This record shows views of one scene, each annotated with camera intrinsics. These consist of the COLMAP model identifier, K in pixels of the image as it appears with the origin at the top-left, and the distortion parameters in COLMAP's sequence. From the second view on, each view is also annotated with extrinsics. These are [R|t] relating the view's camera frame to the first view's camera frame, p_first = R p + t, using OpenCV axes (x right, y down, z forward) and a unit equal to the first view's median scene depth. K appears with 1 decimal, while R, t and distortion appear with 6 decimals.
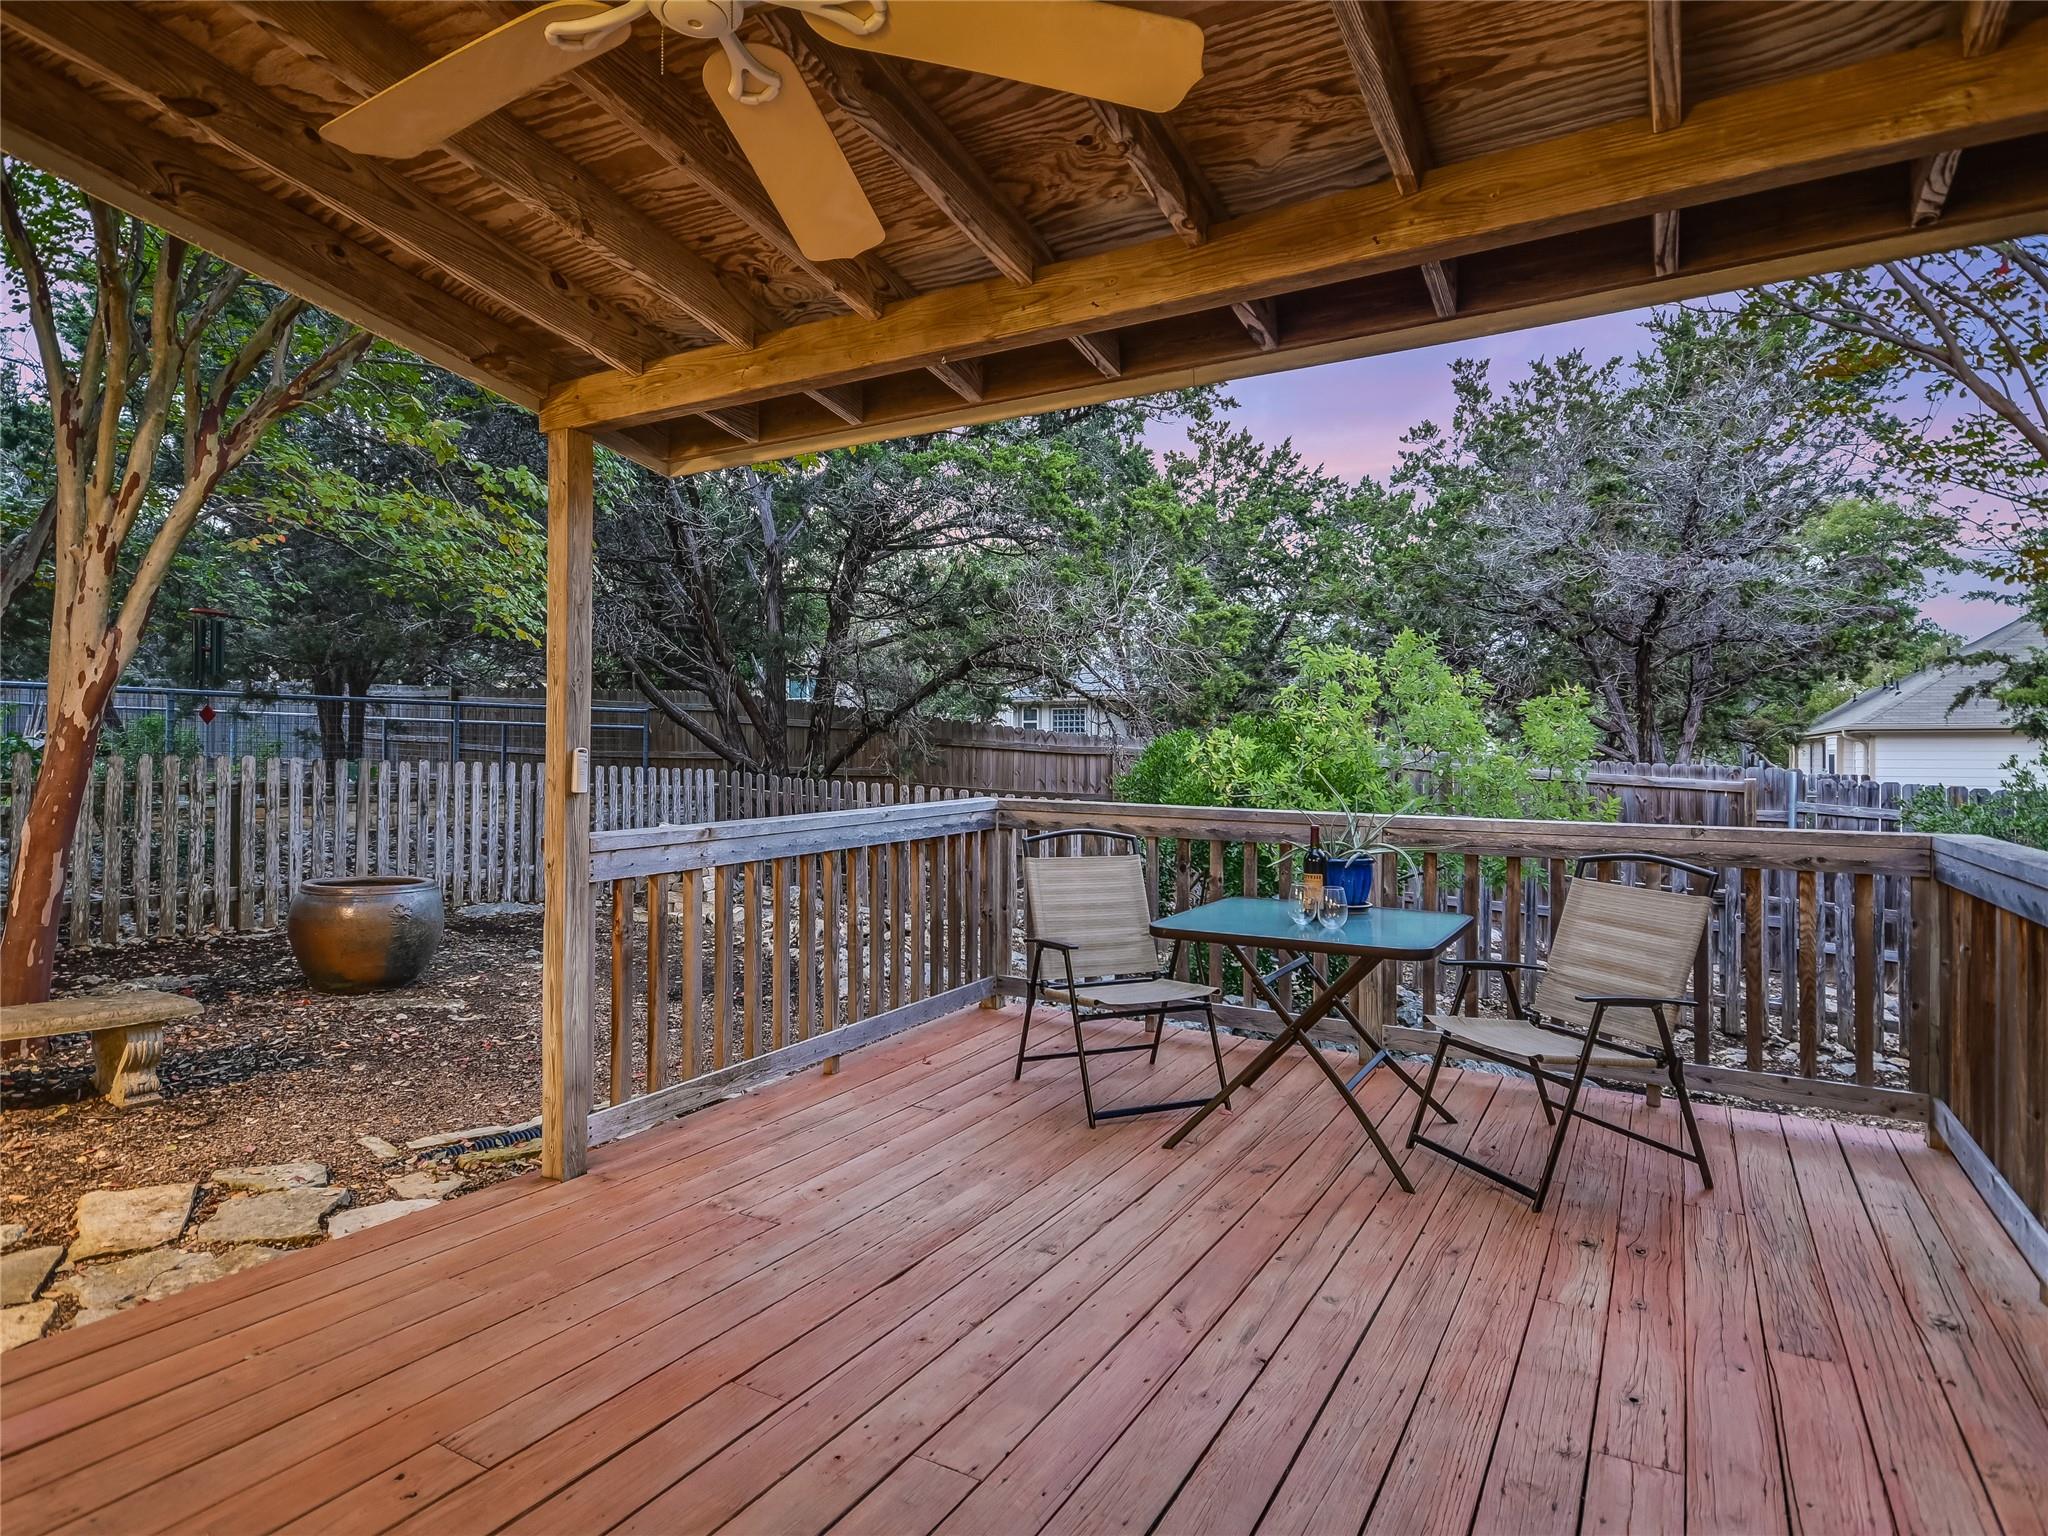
lens RADIAL K [[1155.1, 0, 1029.2], [0, 1155.1, 740.3], [0, 0, 1]] dist [0.013189, 0.000042]
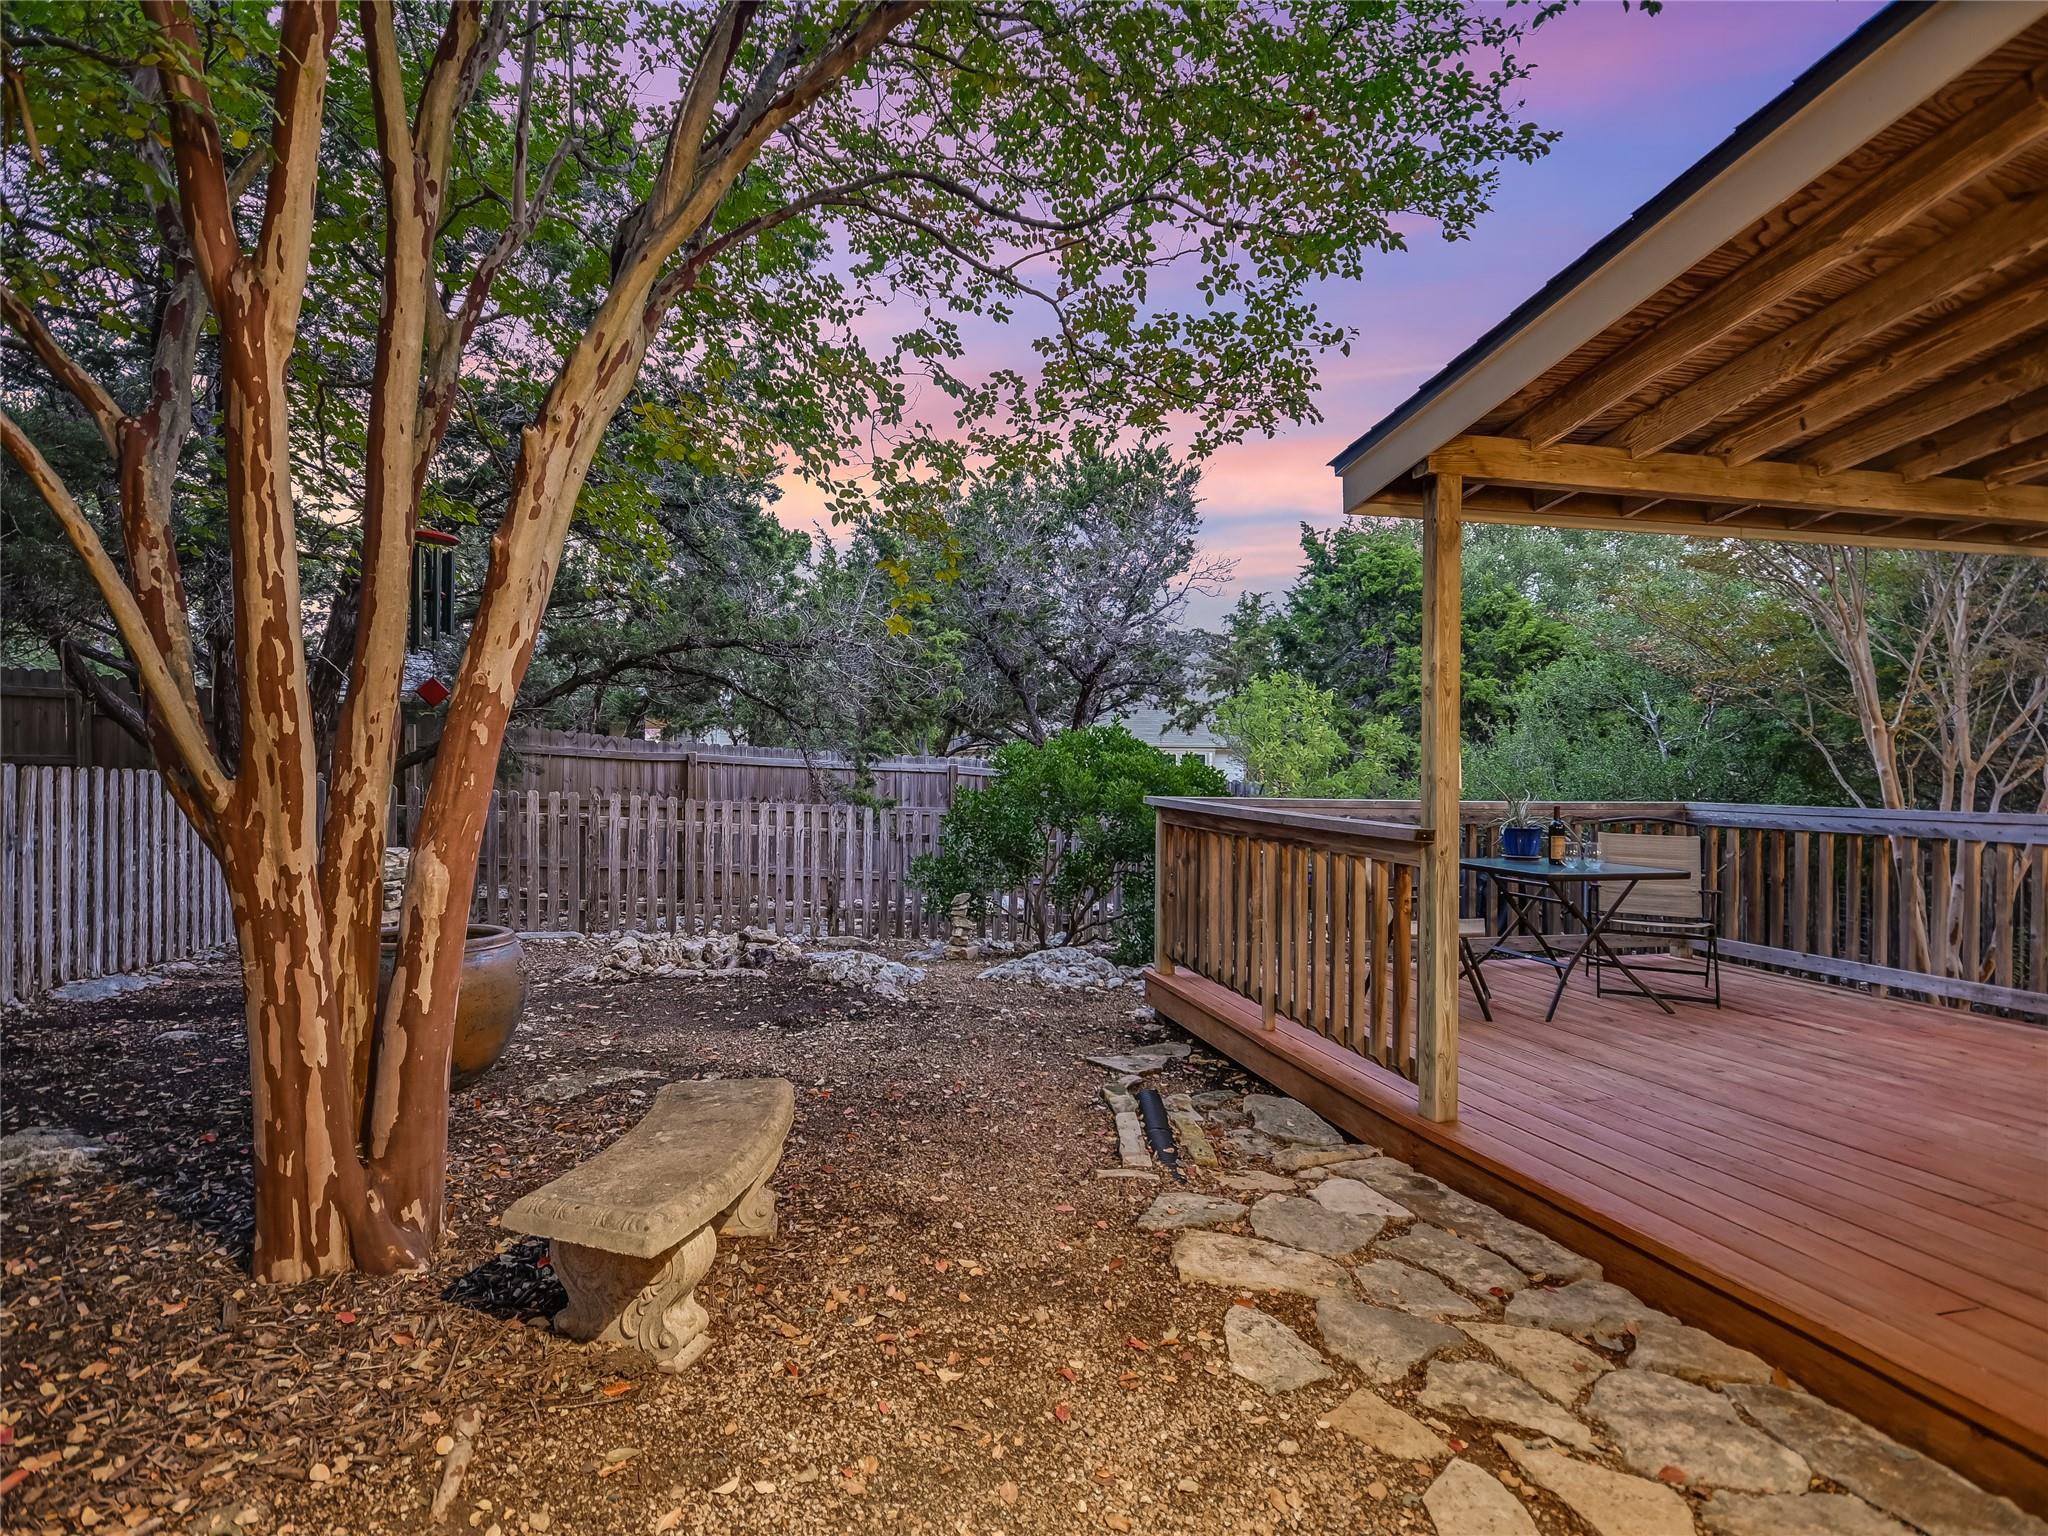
lens RADIAL K [[1060.4, 0, 1011.0], [0, 1060.4, 765.1], [0, 0, 1]] dist [0.005038, -0.001830]
pose [[0.720370, 0.002652, 0.693585, -1.243104], [-0.012732, 0.999875, 0.009401, 0.014249], [-0.693473, -0.015603, 0.720314, 0.462558]]
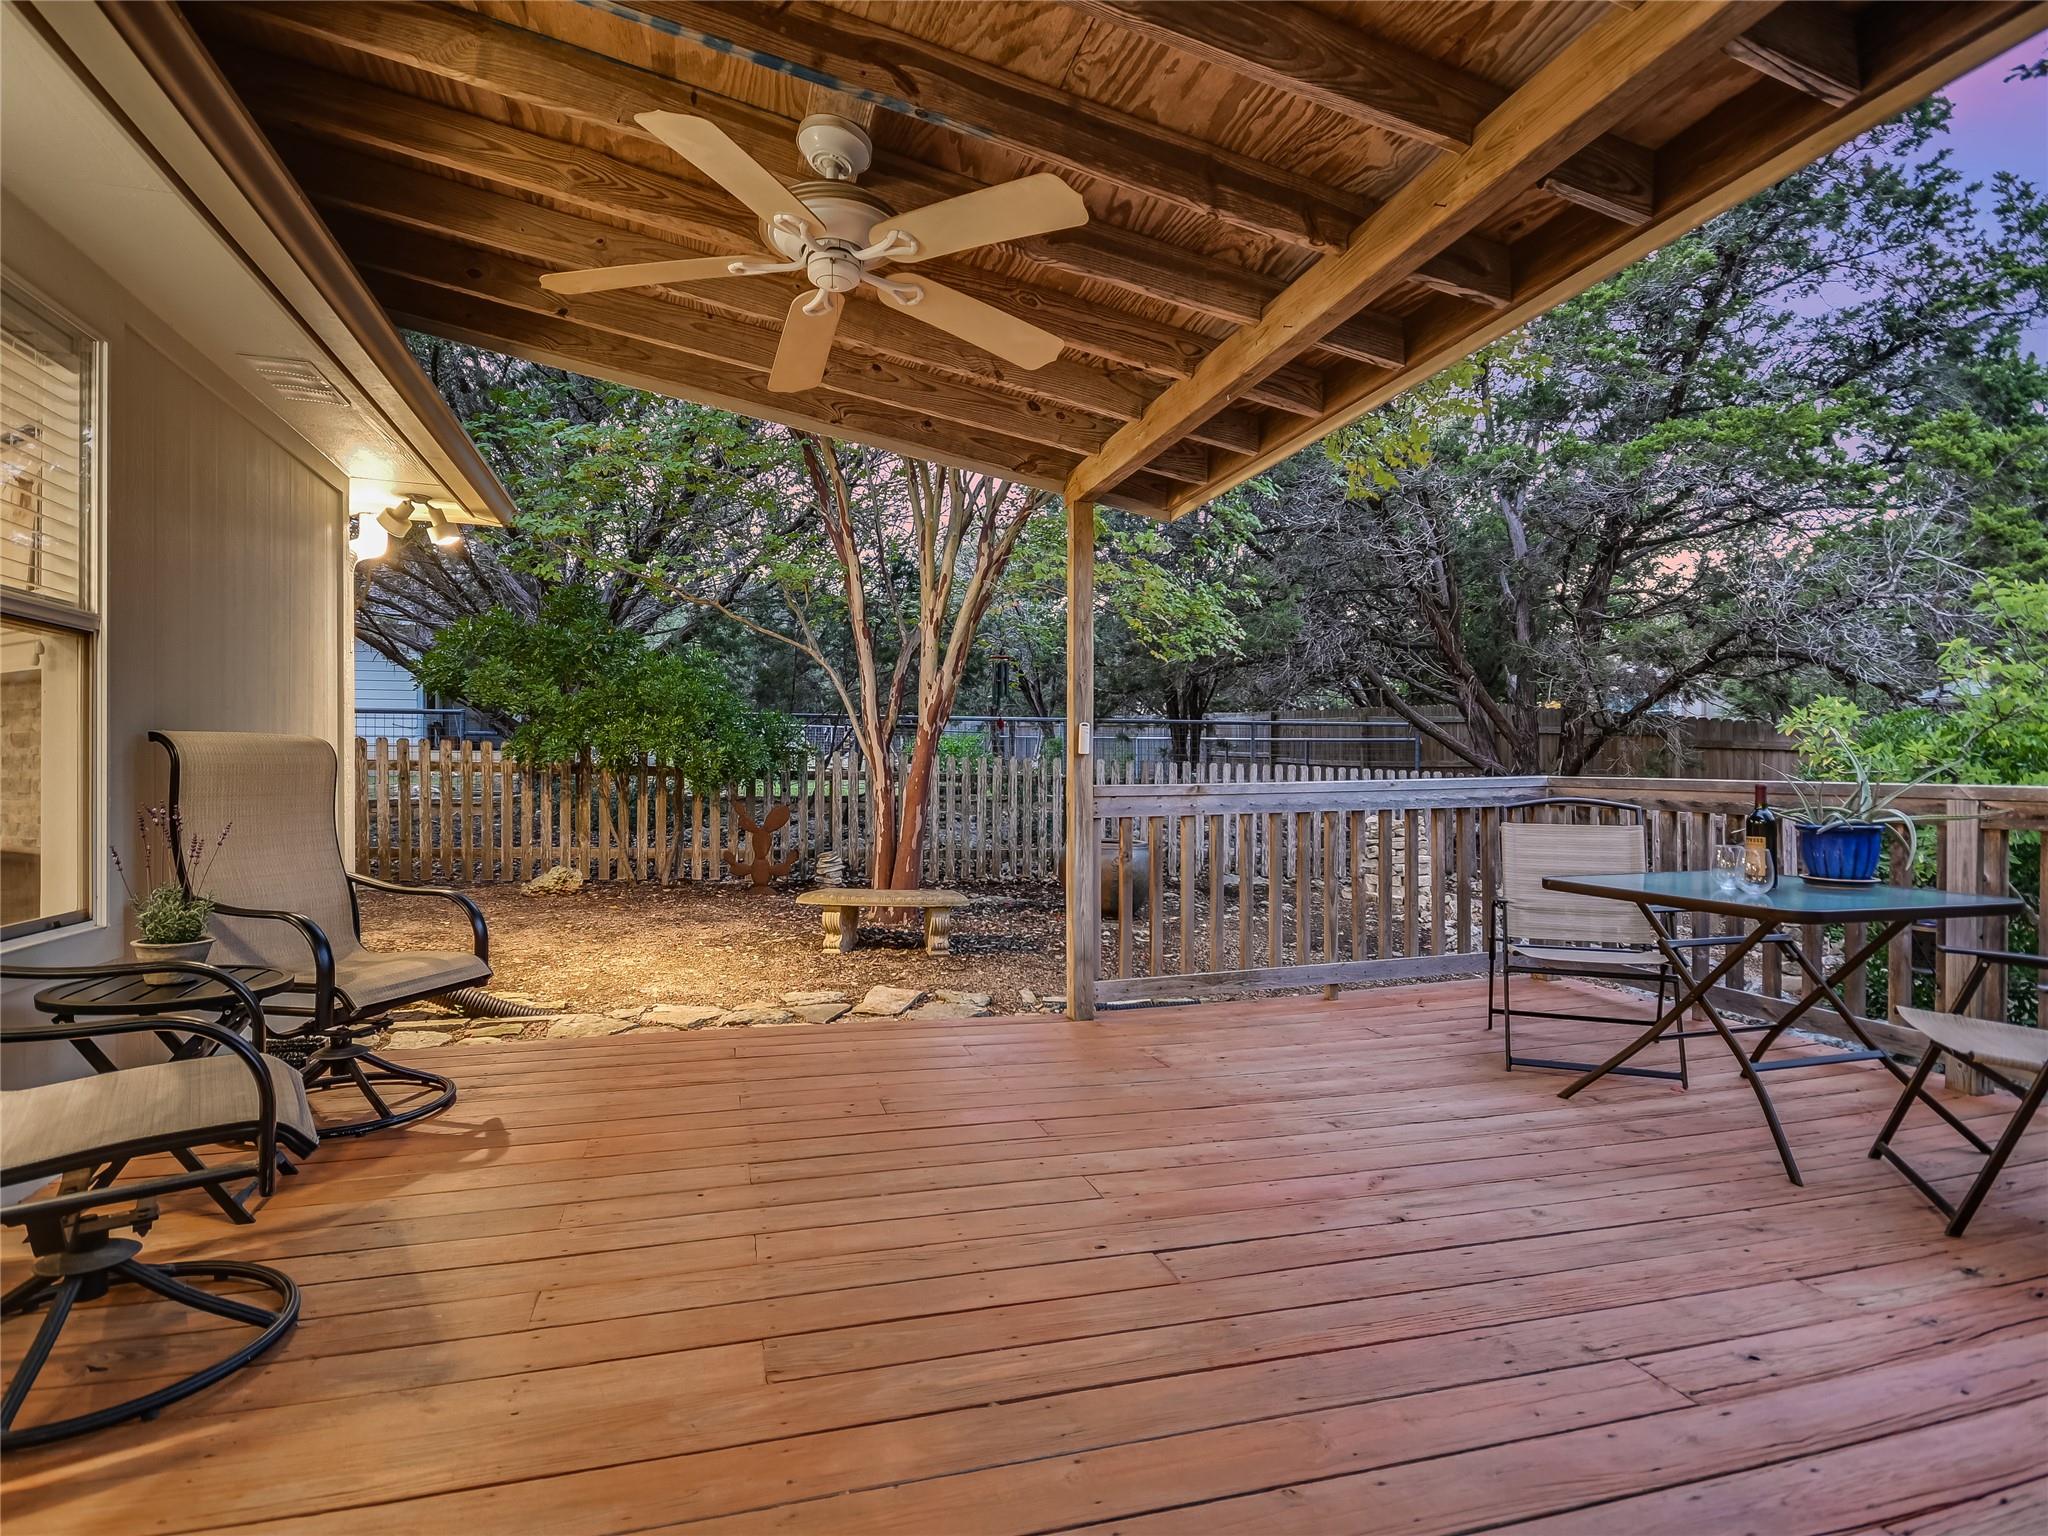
lens RADIAL K [[1060.4, 0, 1011.0], [0, 1060.4, 765.1], [0, 0, 1]] dist [0.005038, -0.001830]
pose [[0.716395, -0.010874, -0.697610, 0.395754], [0.010565, 0.999933, -0.004737, 0.055135], [0.697615, -0.003977, 0.716462, -0.005601]]
